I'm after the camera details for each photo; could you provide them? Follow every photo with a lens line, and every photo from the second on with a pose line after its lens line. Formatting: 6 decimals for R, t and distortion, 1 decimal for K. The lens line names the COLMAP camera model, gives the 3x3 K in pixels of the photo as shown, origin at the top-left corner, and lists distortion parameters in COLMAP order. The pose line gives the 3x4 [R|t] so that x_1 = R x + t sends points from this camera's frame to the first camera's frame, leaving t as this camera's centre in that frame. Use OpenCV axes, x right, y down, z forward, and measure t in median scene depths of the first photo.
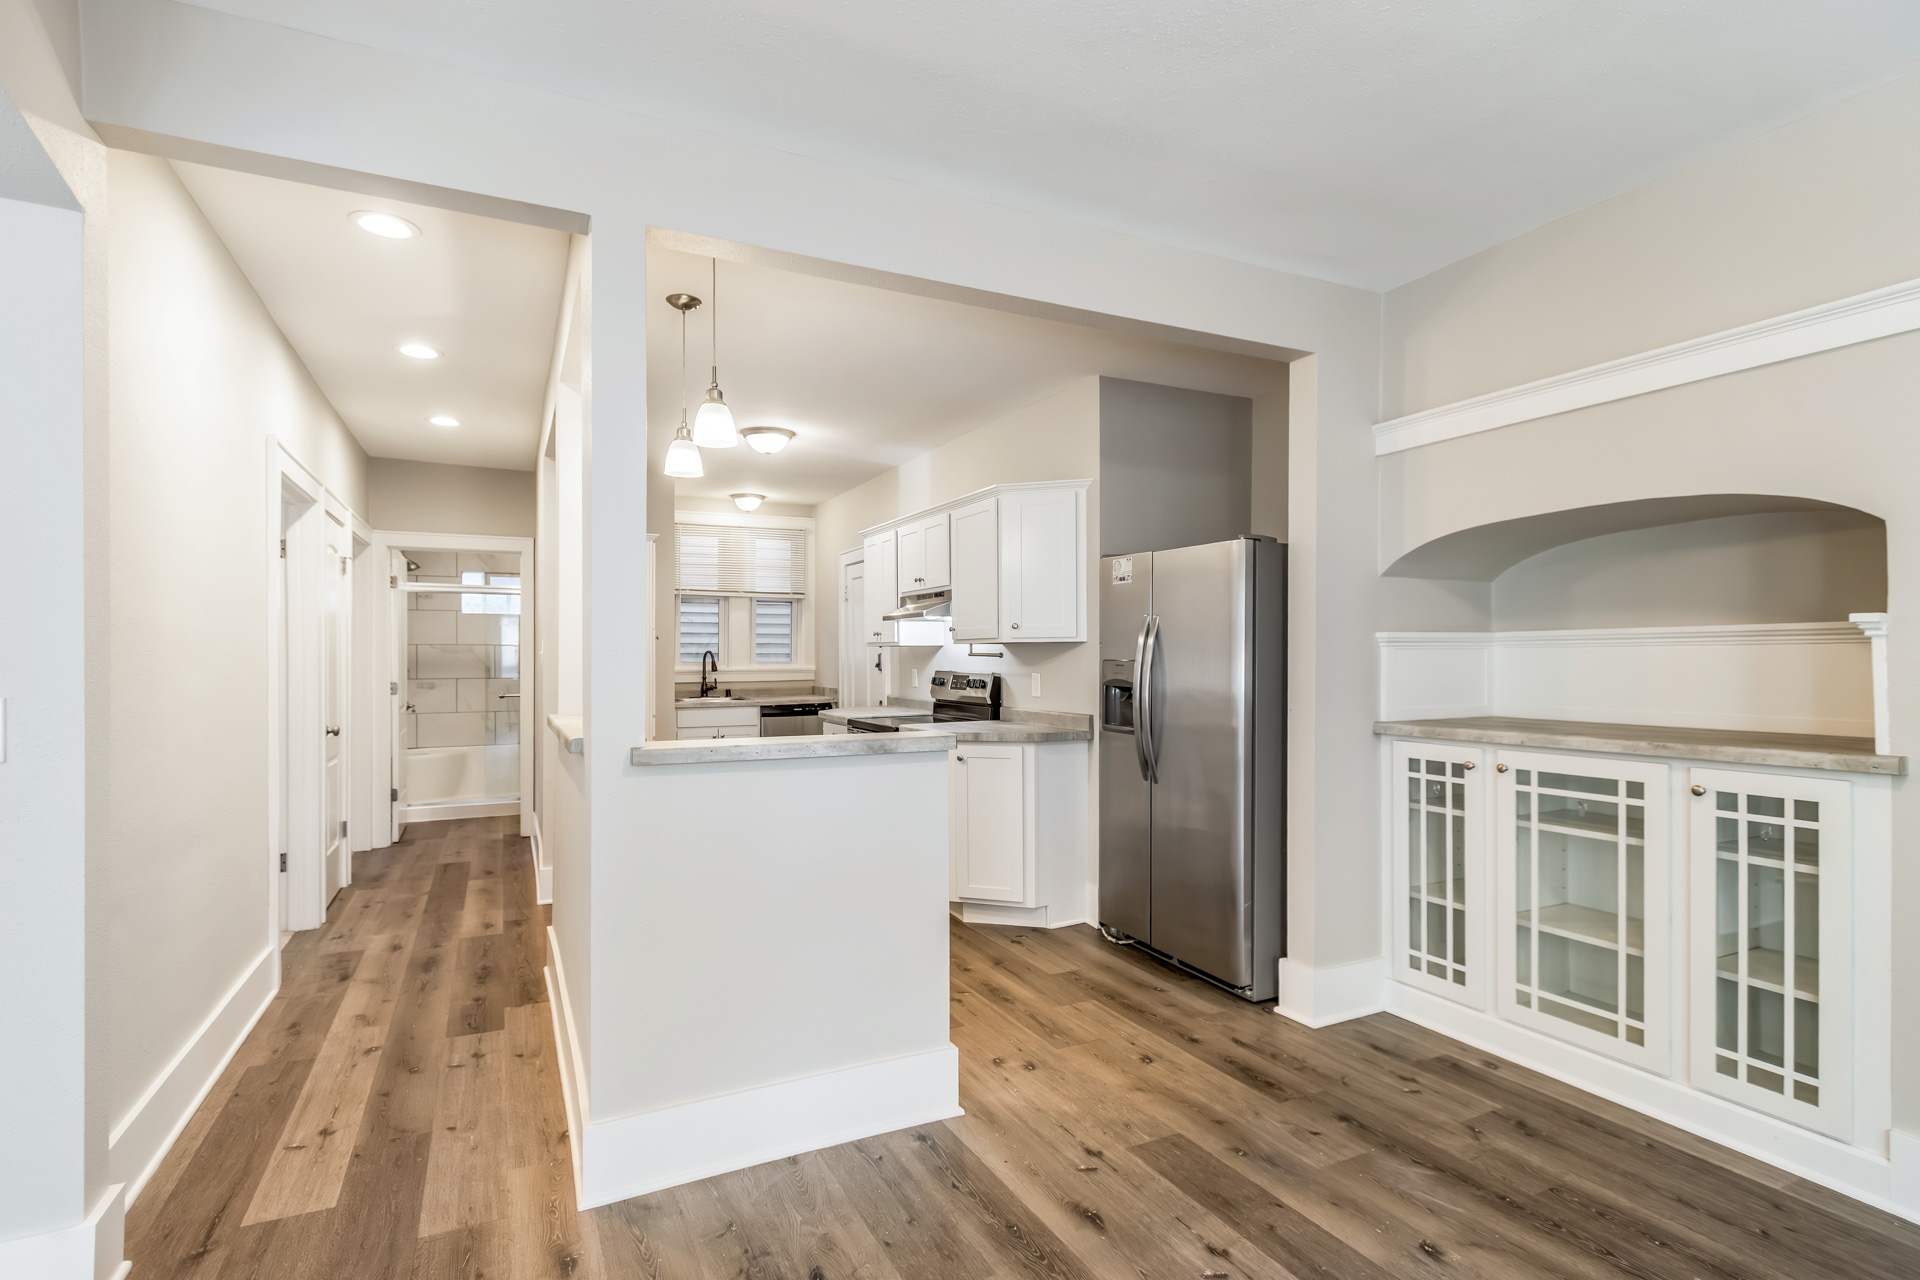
lens RADIAL K [[911.9, 0, 957.5], [0, 911.9, 656.1], [0, 0, 1]] dist [0.037376, -0.015867]
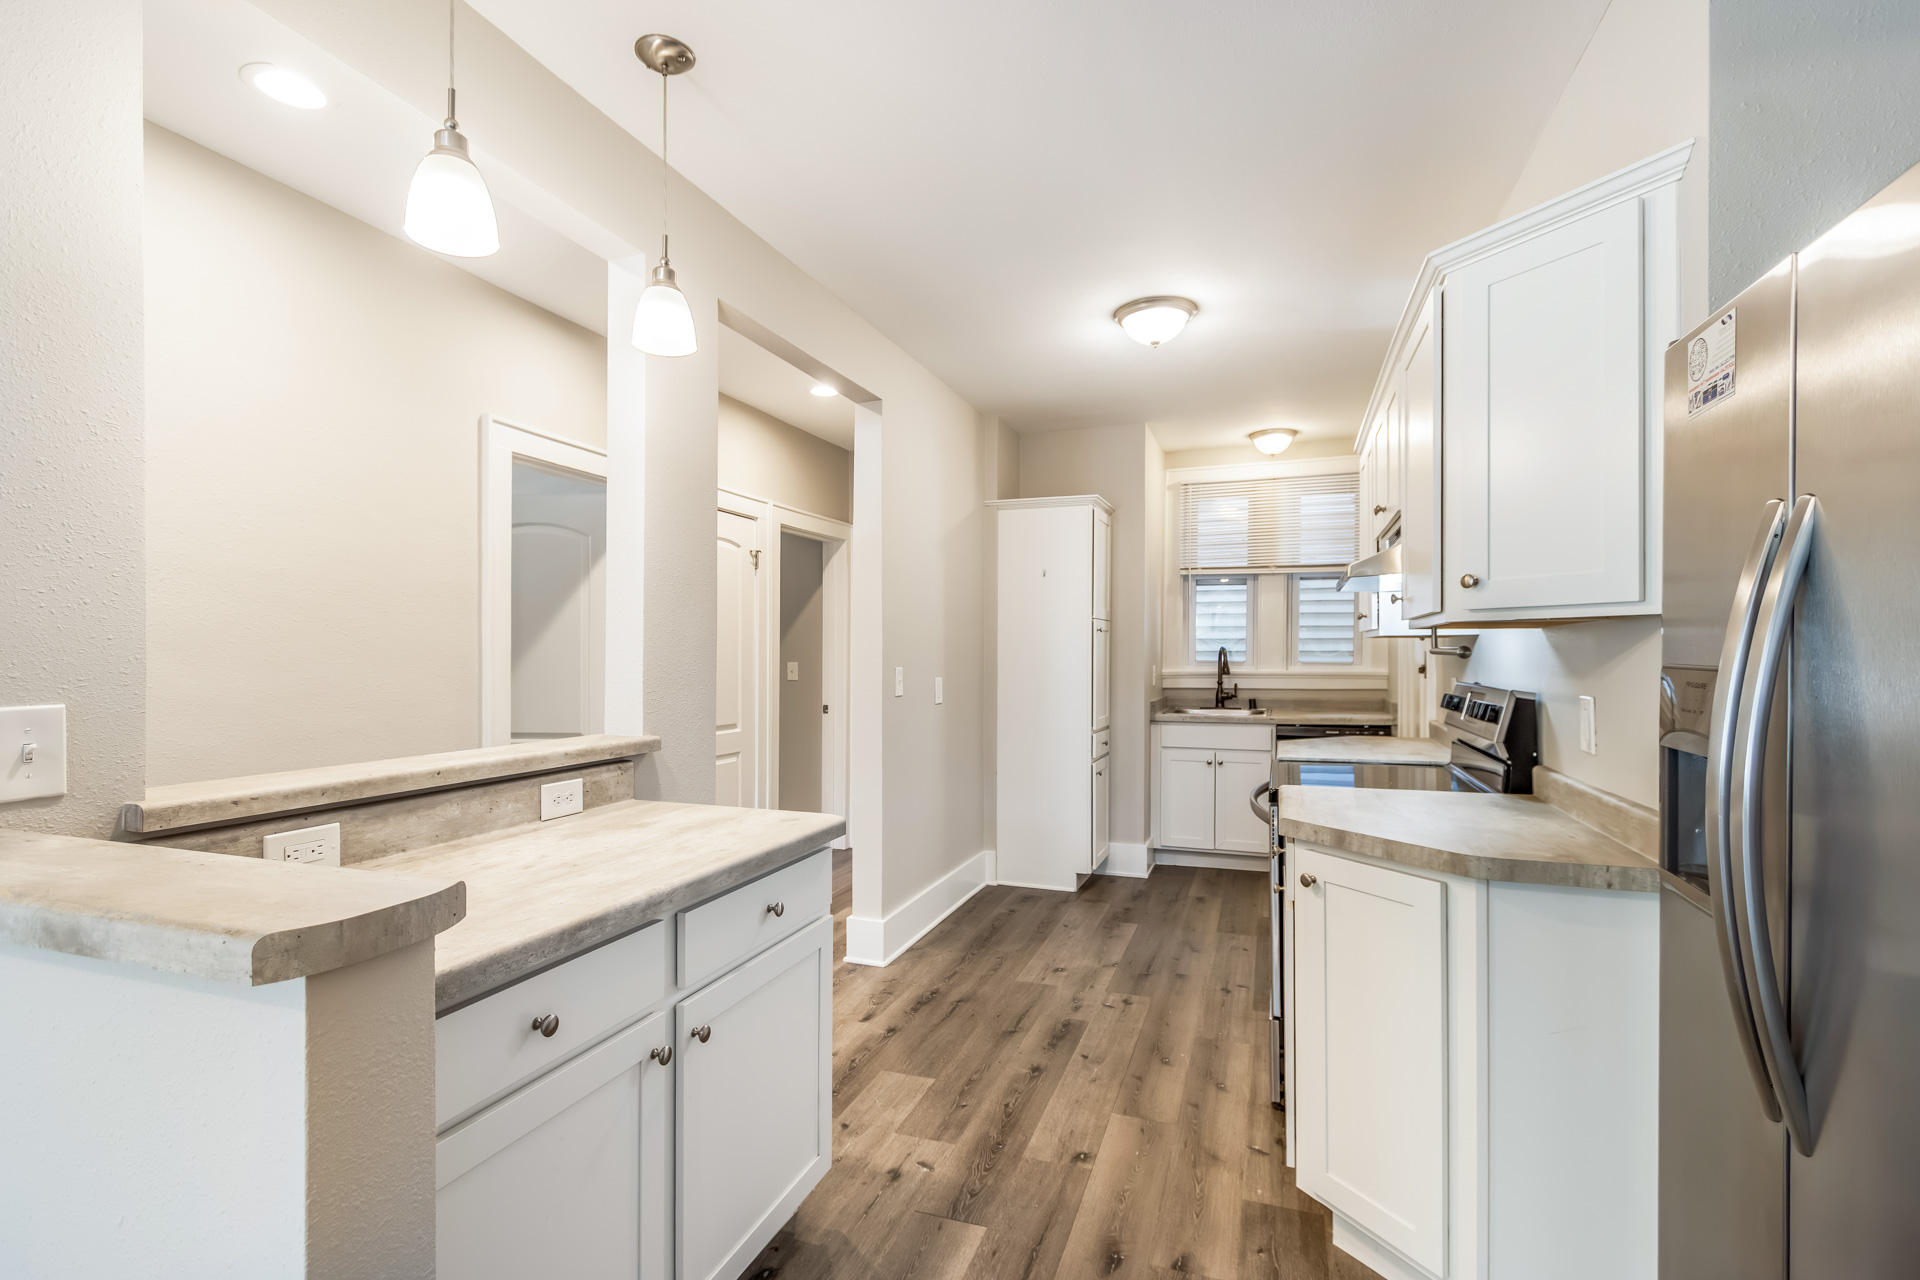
lens RADIAL K [[911.9, 0, 957.5], [0, 911.9, 656.1], [0, 0, 1]] dist [0.037376, -0.015867]
pose [[0.700280, 0.003567, -0.713859, 0.141648], [-0.003135, 0.999993, 0.001921, 0.000839], [0.713861, 0.000892, 0.700287, 0.385081]]
